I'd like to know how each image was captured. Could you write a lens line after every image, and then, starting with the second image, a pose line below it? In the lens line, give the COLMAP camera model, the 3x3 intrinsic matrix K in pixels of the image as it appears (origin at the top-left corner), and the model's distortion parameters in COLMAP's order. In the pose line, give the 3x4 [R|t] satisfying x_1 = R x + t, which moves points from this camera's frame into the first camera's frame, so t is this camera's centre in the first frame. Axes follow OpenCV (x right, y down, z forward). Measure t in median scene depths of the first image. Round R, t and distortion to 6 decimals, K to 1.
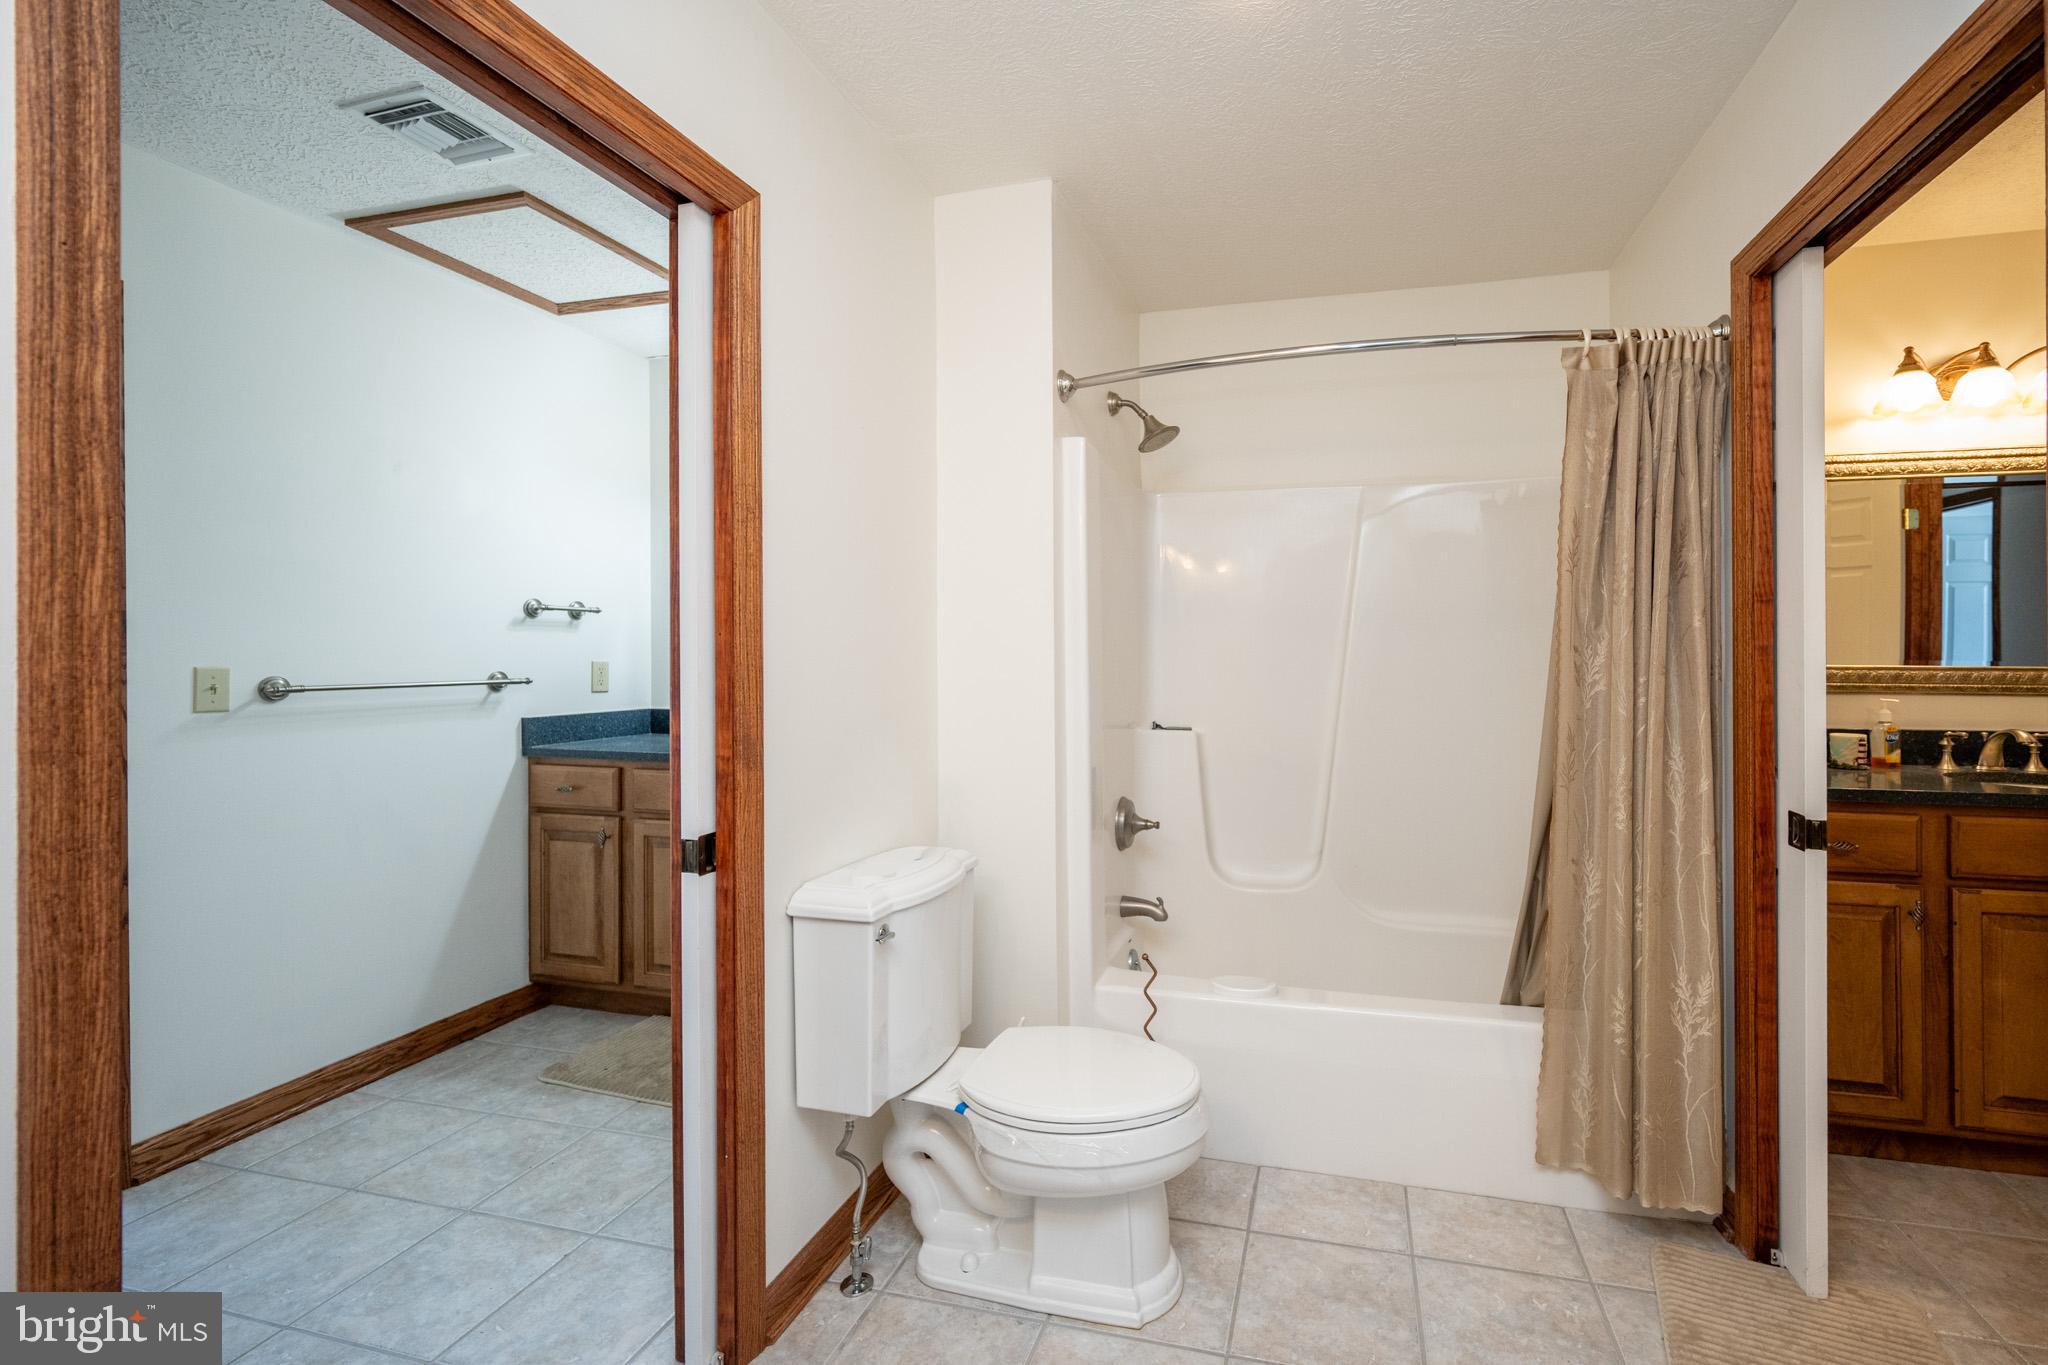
lens RADIAL K [[838.7, 0, 1163.1], [0, 838.7, 650.3], [0, 0, 1]] dist [-0.009222, -0.000434]
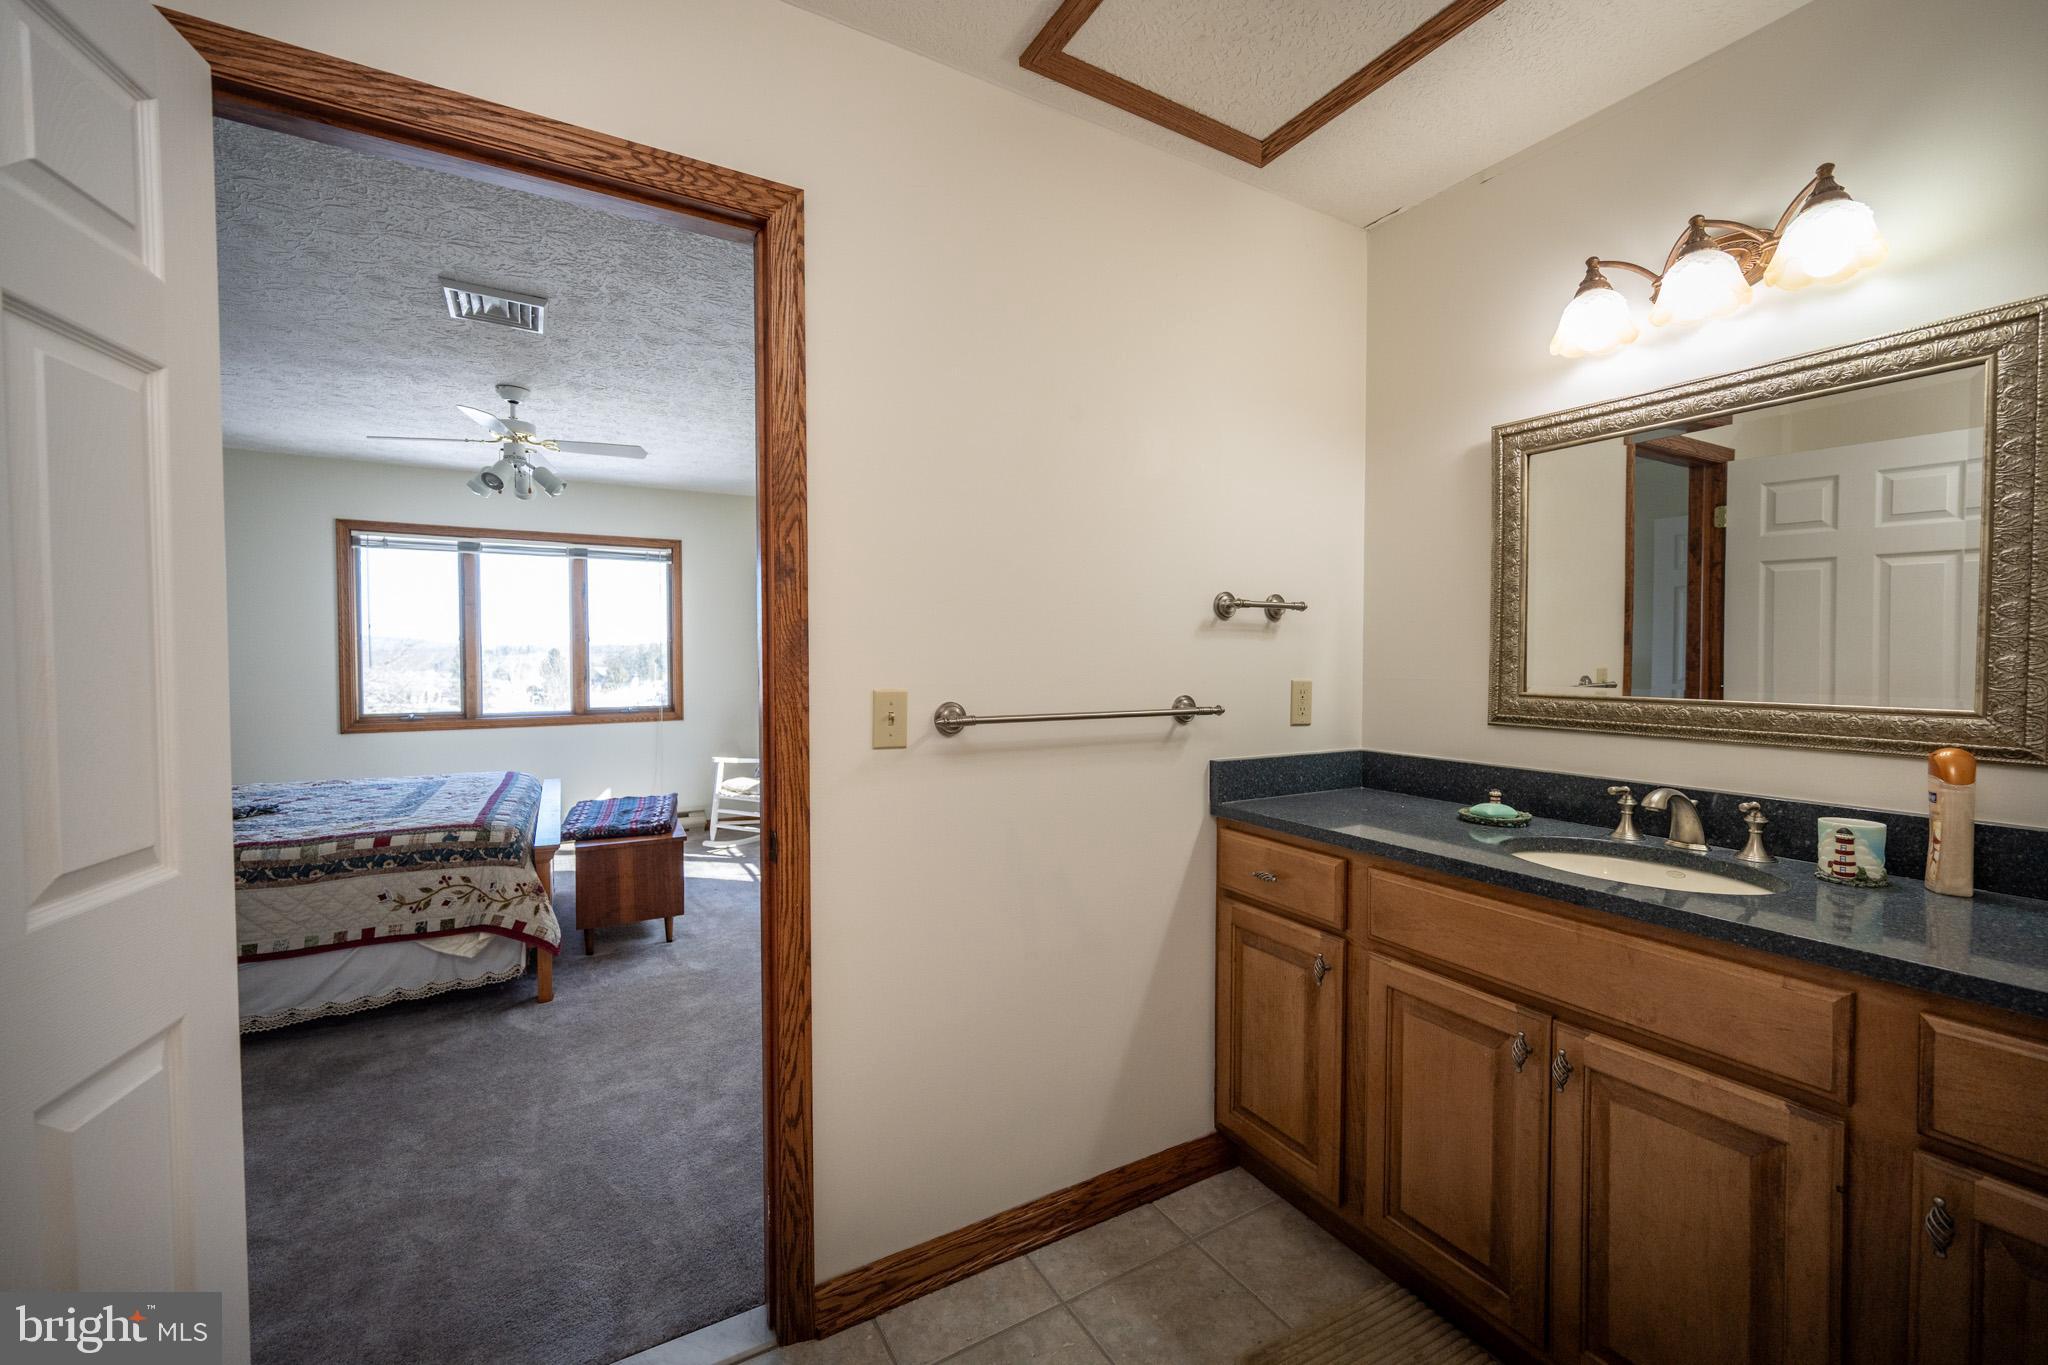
lens RADIAL K [[828.1, 0, 1015.4], [0, 828.1, 669.1], [0, 0, 1]] dist [-0.000785, 0.000026]
pose [[0.663535, 0.020146, -0.747874, -0.360294], [-0.003574, 0.999711, 0.023759, -0.013135], [0.748137, -0.013092, 0.663416, 0.417491]]
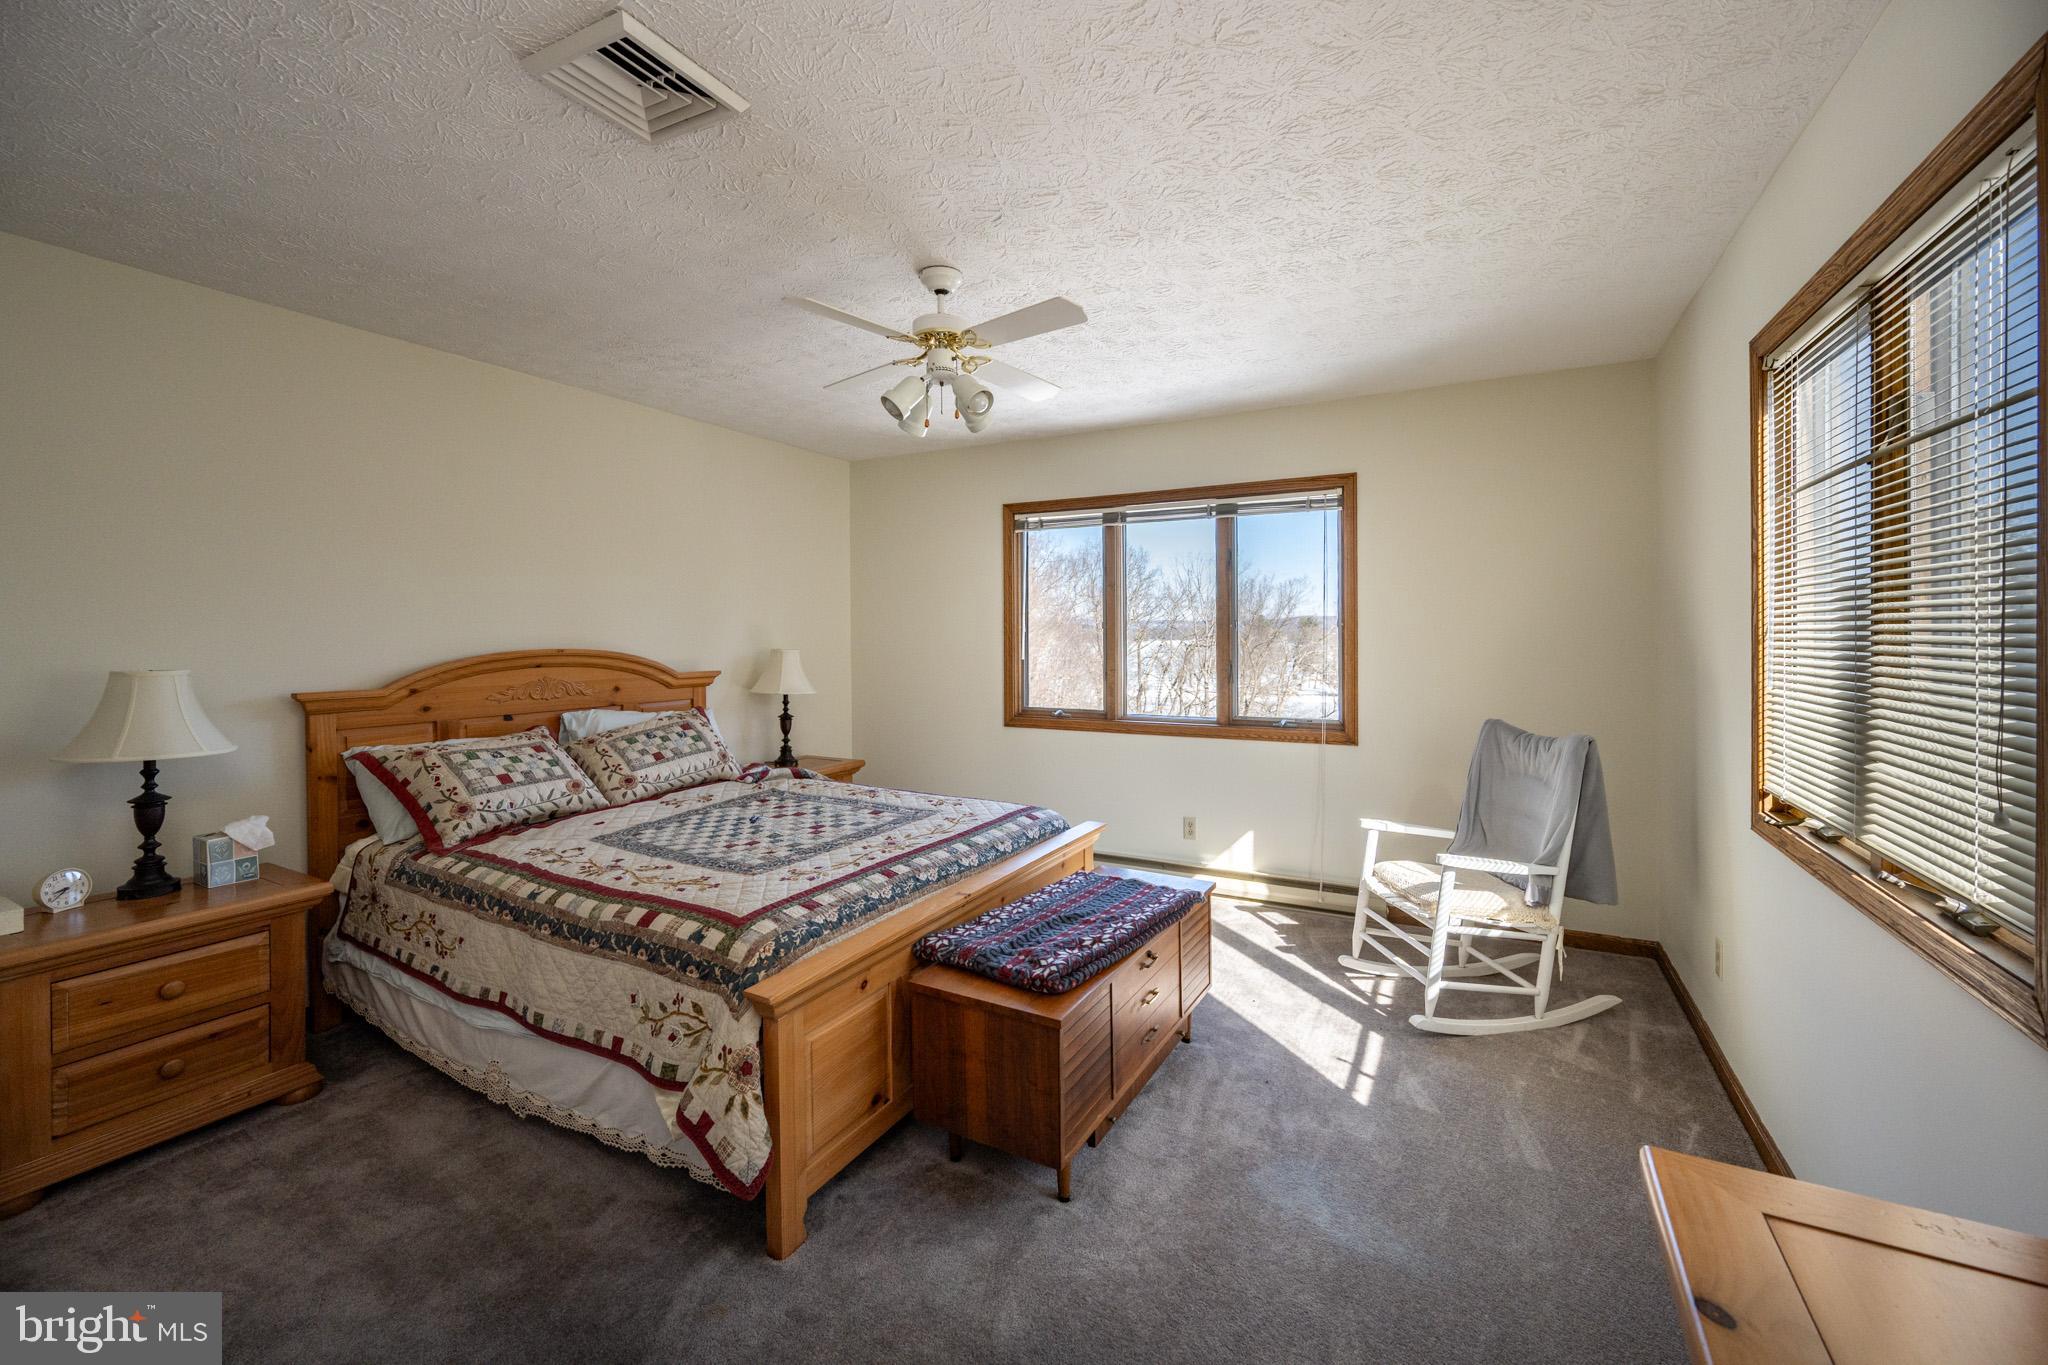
lens RADIAL K [[830.1, 0, 1025.1], [0, 830.1, 635.2], [0, 0, 1]] dist [-0.001441, -0.000047]
pose [[-0.273504, 0.011158, -0.961806, -0.541477], [0.006373, 0.999932, 0.009788, -0.018299], [0.961850, -0.003453, -0.273556, 0.587394]]
